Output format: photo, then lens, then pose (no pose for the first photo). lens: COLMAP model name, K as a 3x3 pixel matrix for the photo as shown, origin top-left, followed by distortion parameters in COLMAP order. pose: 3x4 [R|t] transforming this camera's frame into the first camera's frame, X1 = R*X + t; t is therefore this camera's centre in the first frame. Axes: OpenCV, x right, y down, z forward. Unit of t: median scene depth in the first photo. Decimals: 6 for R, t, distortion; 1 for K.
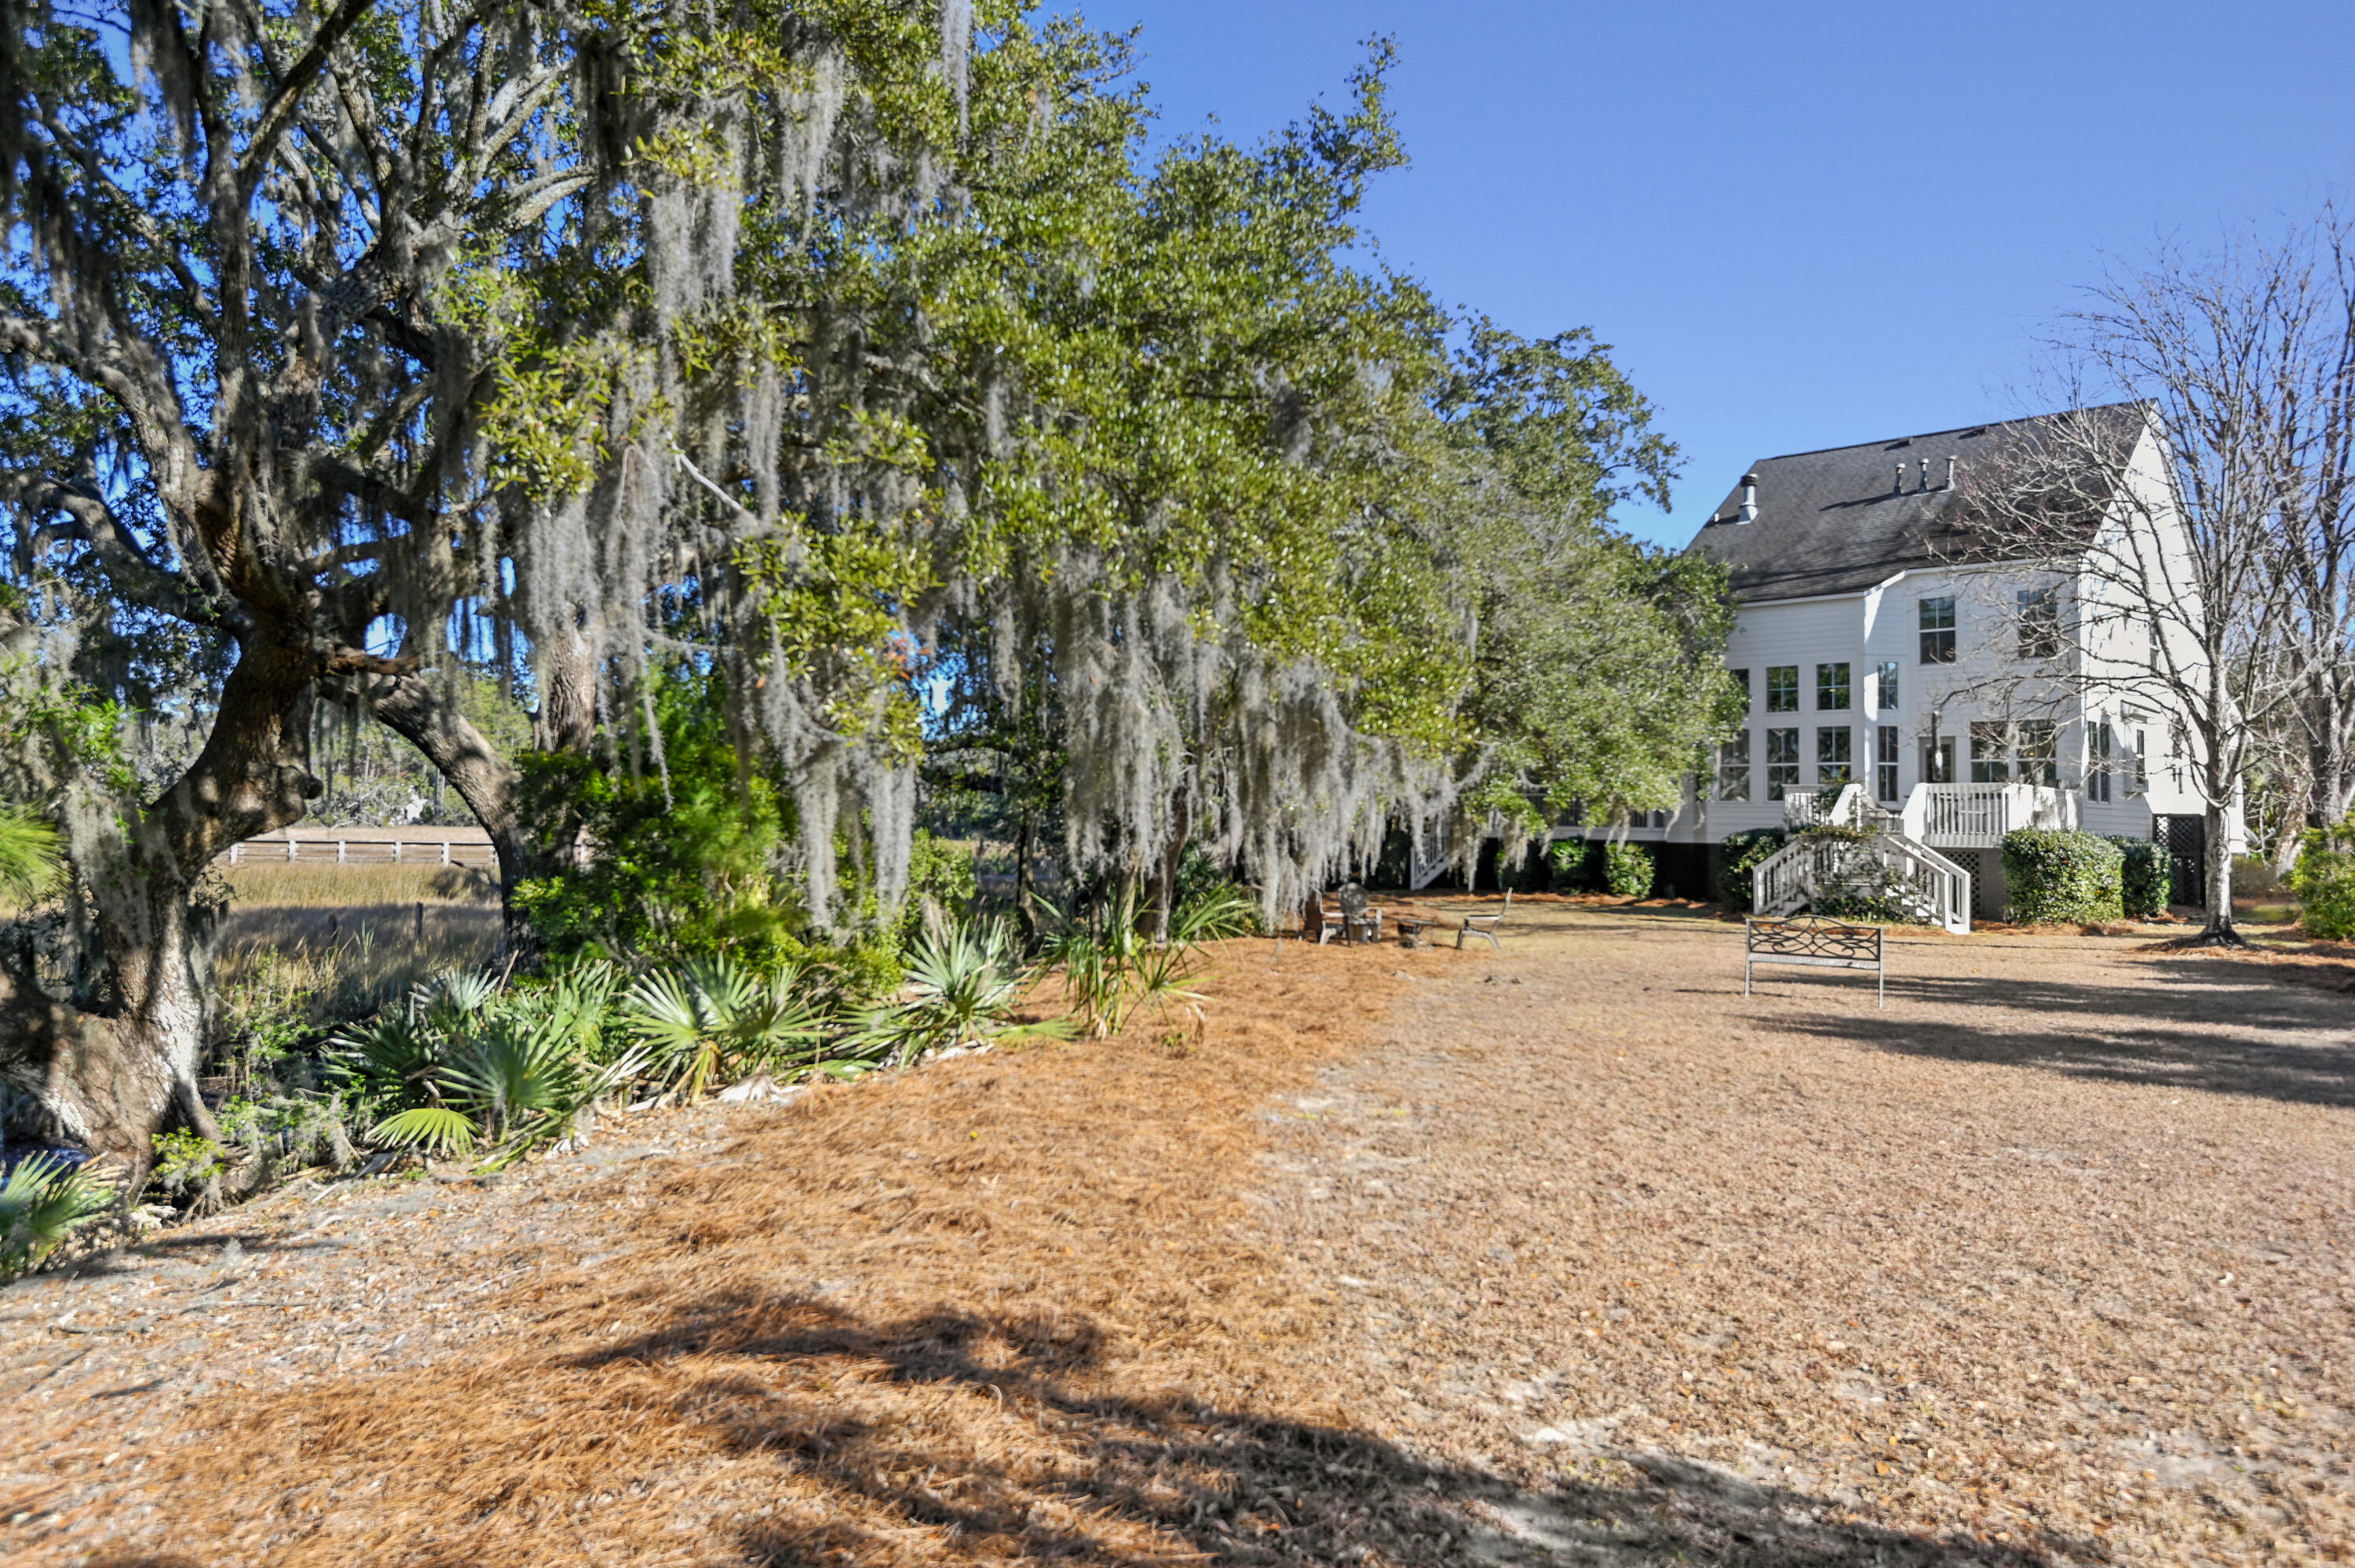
lens RADIAL K [[1555.3, 0, 1164.3], [0, 1555.3, 729.5], [0, 0, 1]] dist [-0.011237, 0.001329]
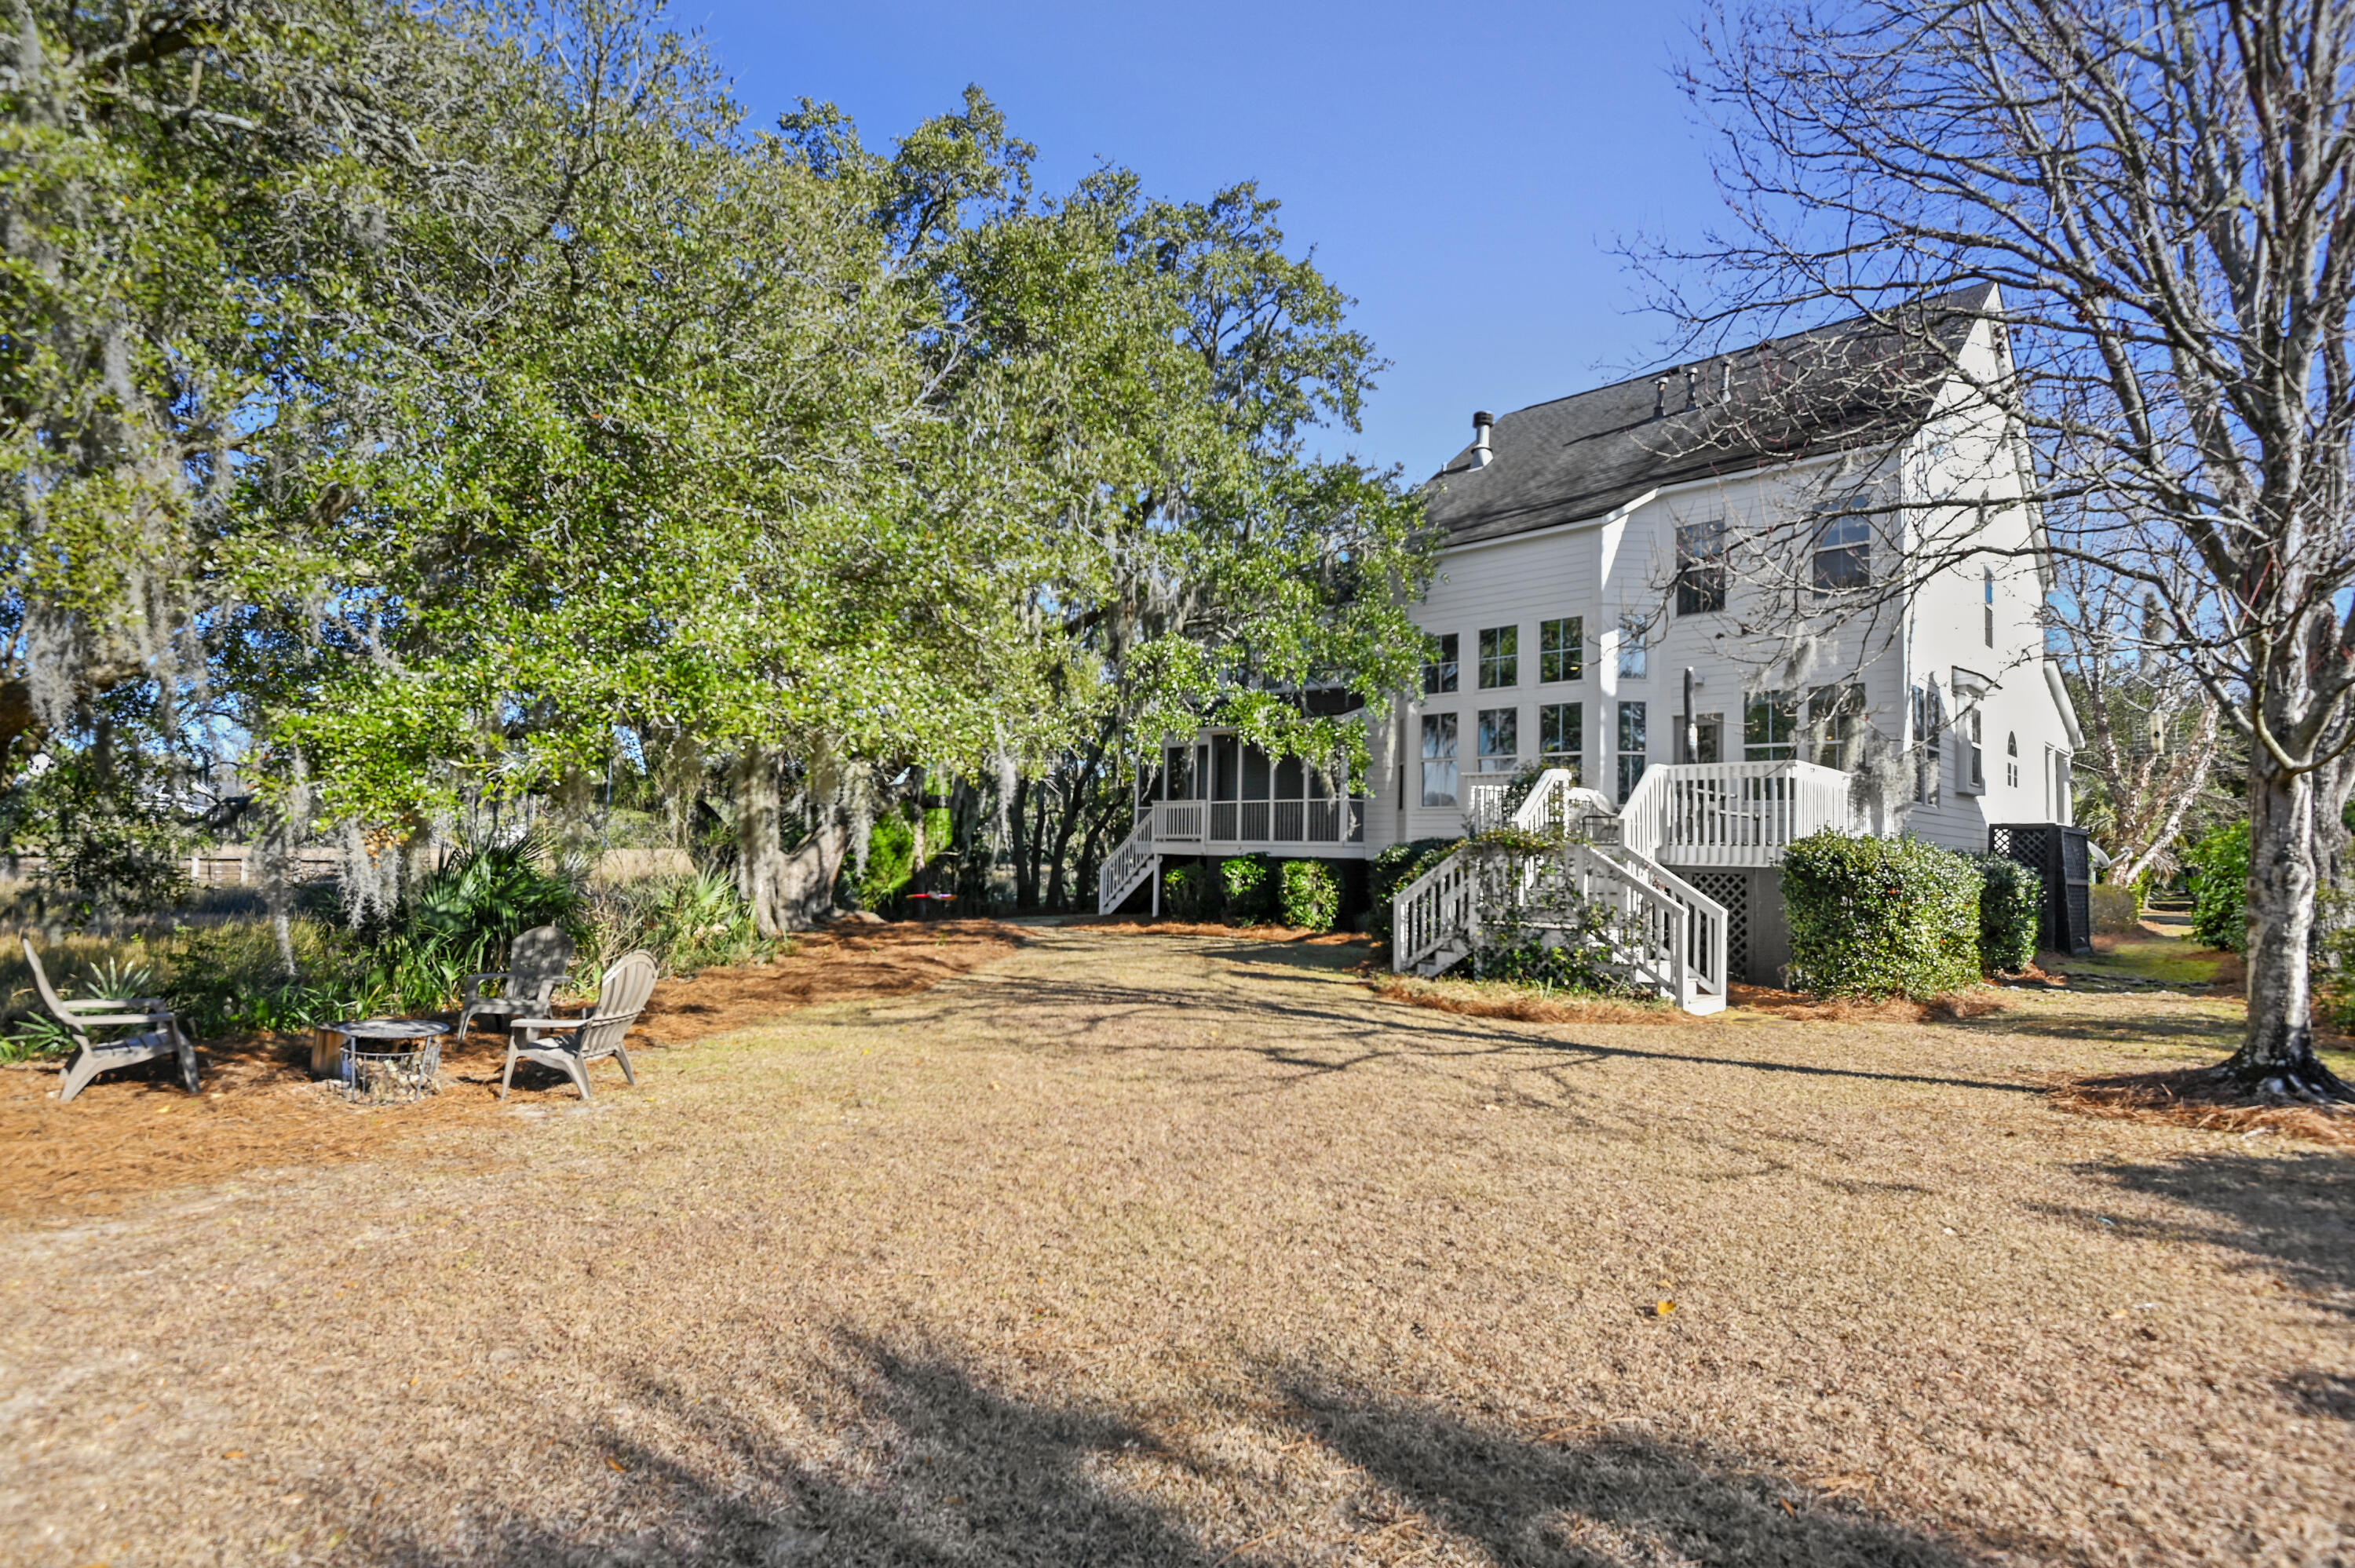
lens RADIAL K [[1175.1, 0, 1162.8], [0, 1175.1, 788.5], [0, 0, 1]] dist [-0.011024, -0.000564]
pose [[0.999987, 0.005019, -0.000072, 0.251997], [-0.005018, 0.999963, 0.006983, 0.036919], [0.000107, -0.006983, 0.999976, 0.459253]]
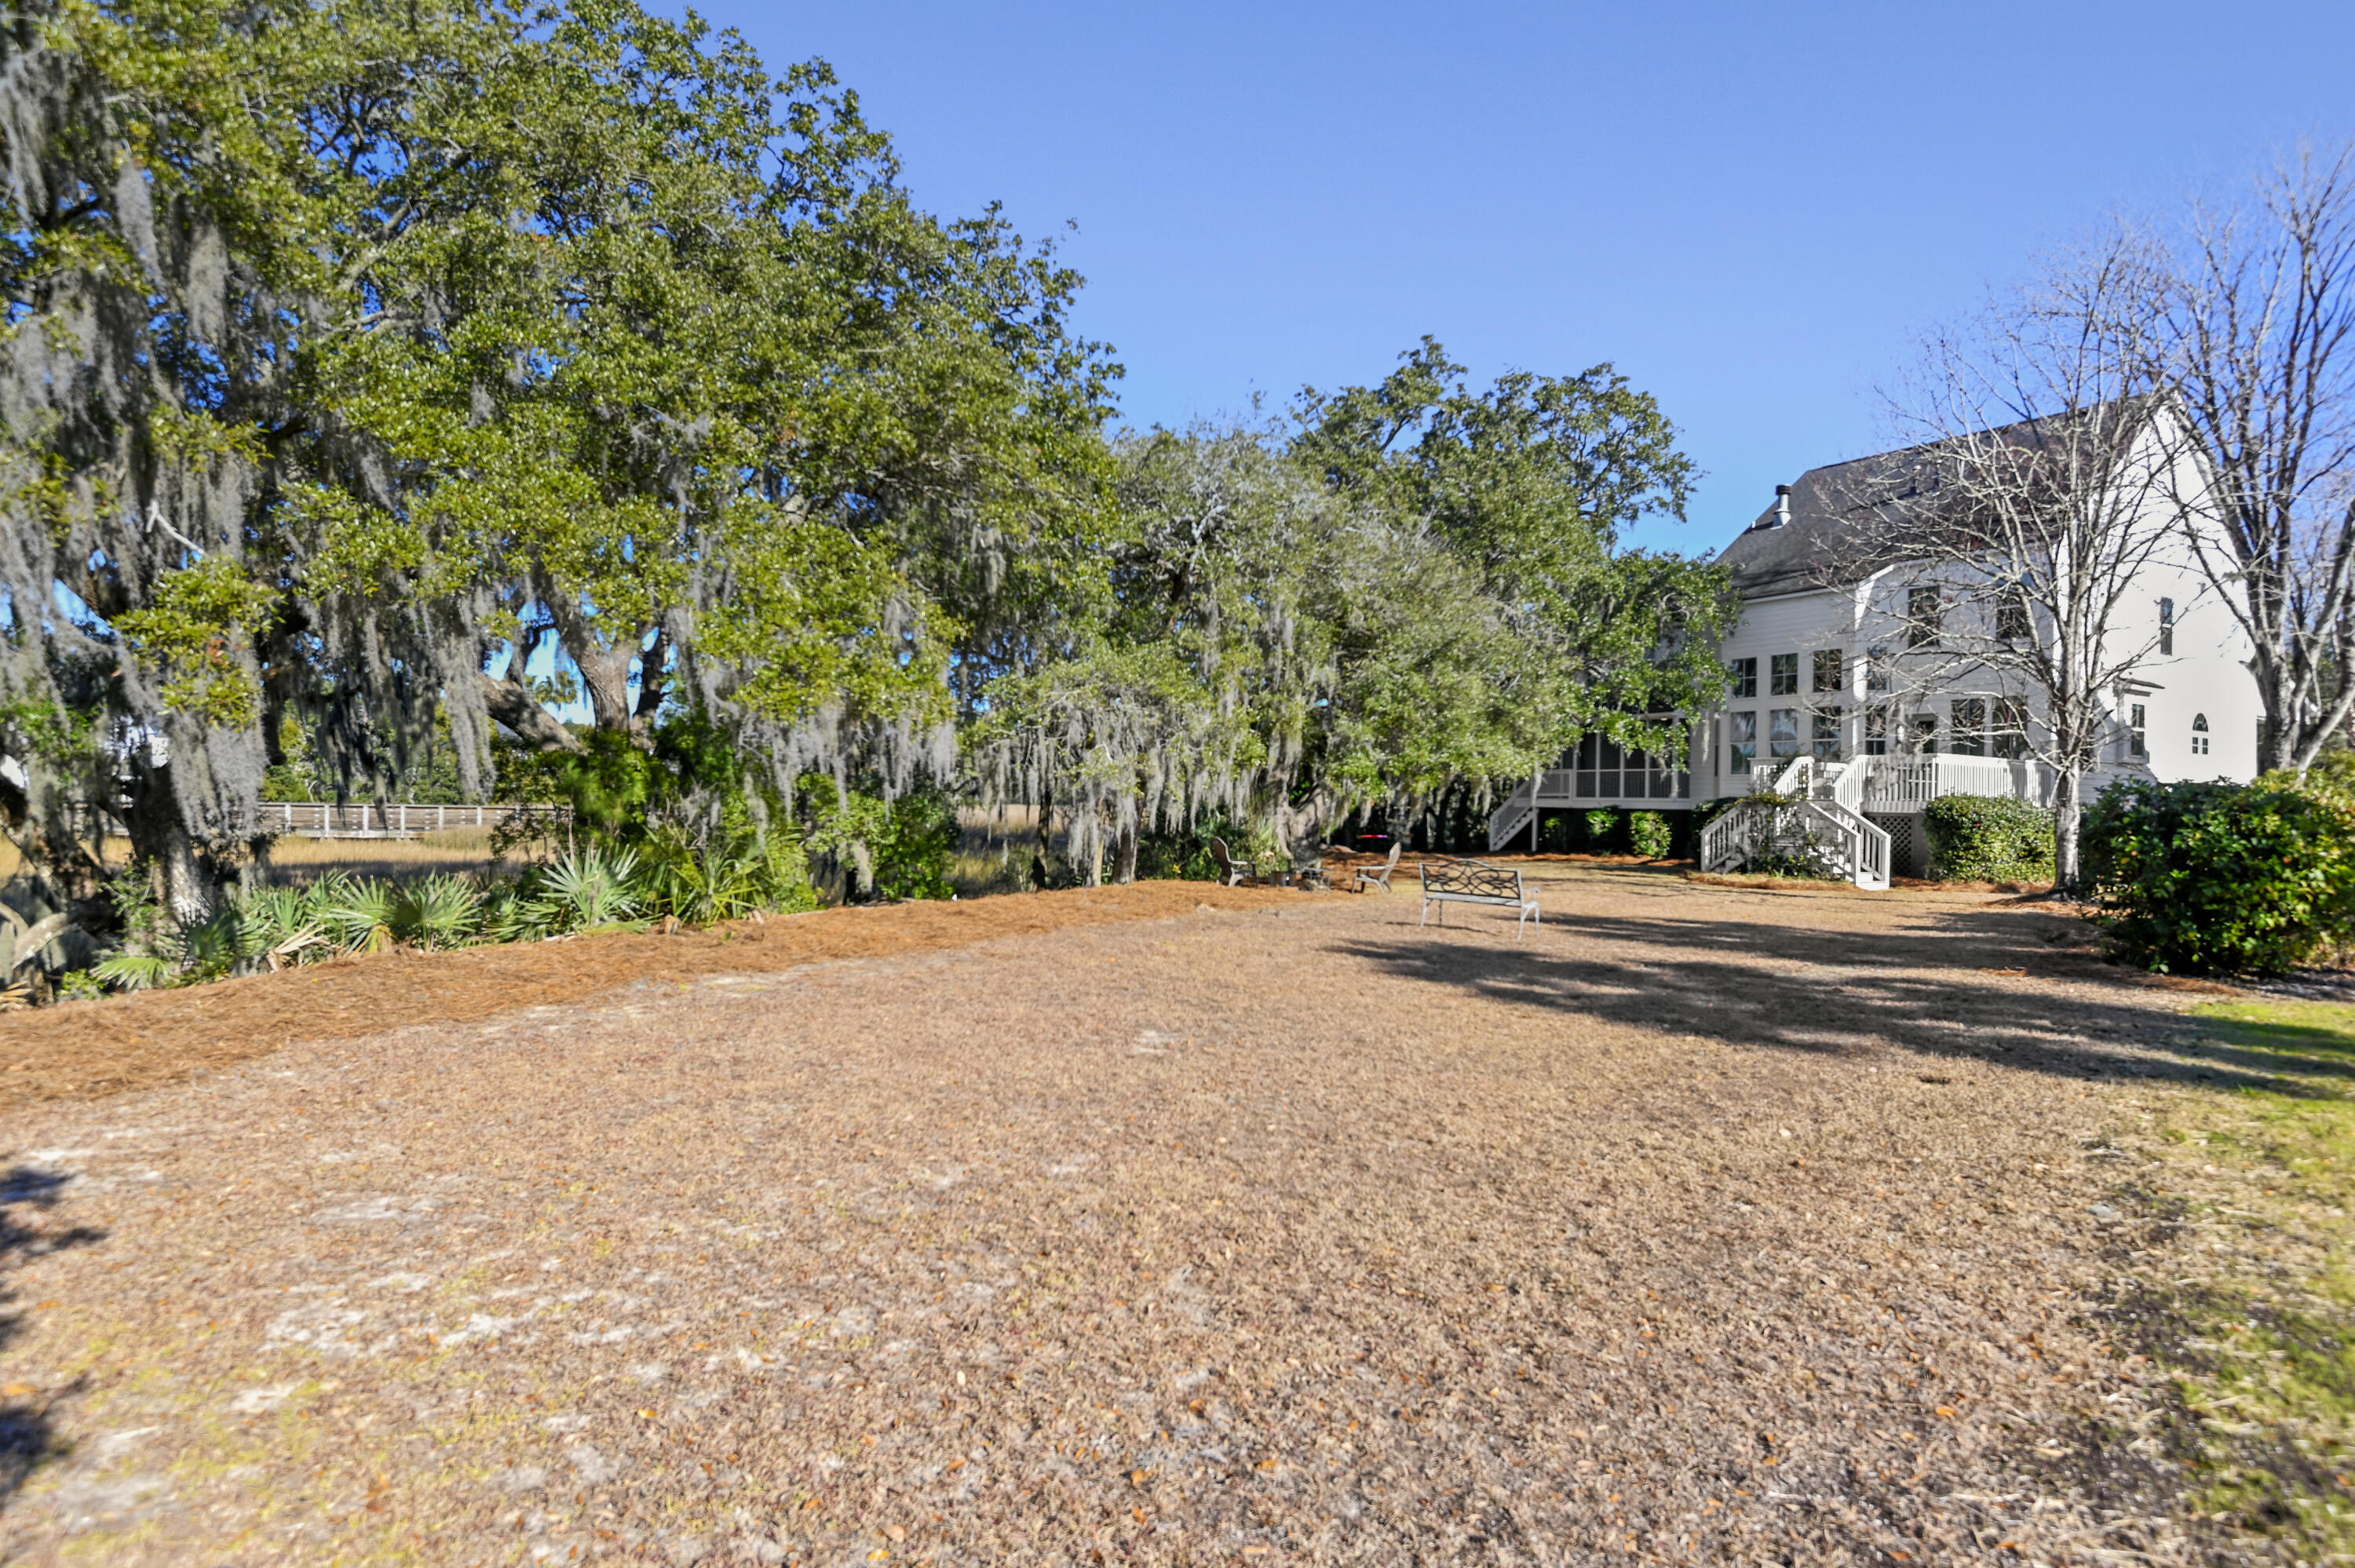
lens RADIAL K [[1243.3, 0, 1167.8], [0, 1243.3, 788.9], [0, 0, 1]] dist [-0.003232, -0.001941]
pose [[0.970702, -0.003819, -0.240254, 0.192741], [0.015517, 0.998783, 0.046815, 0.008238], [0.239783, -0.049172, 0.969580, 0.015964]]
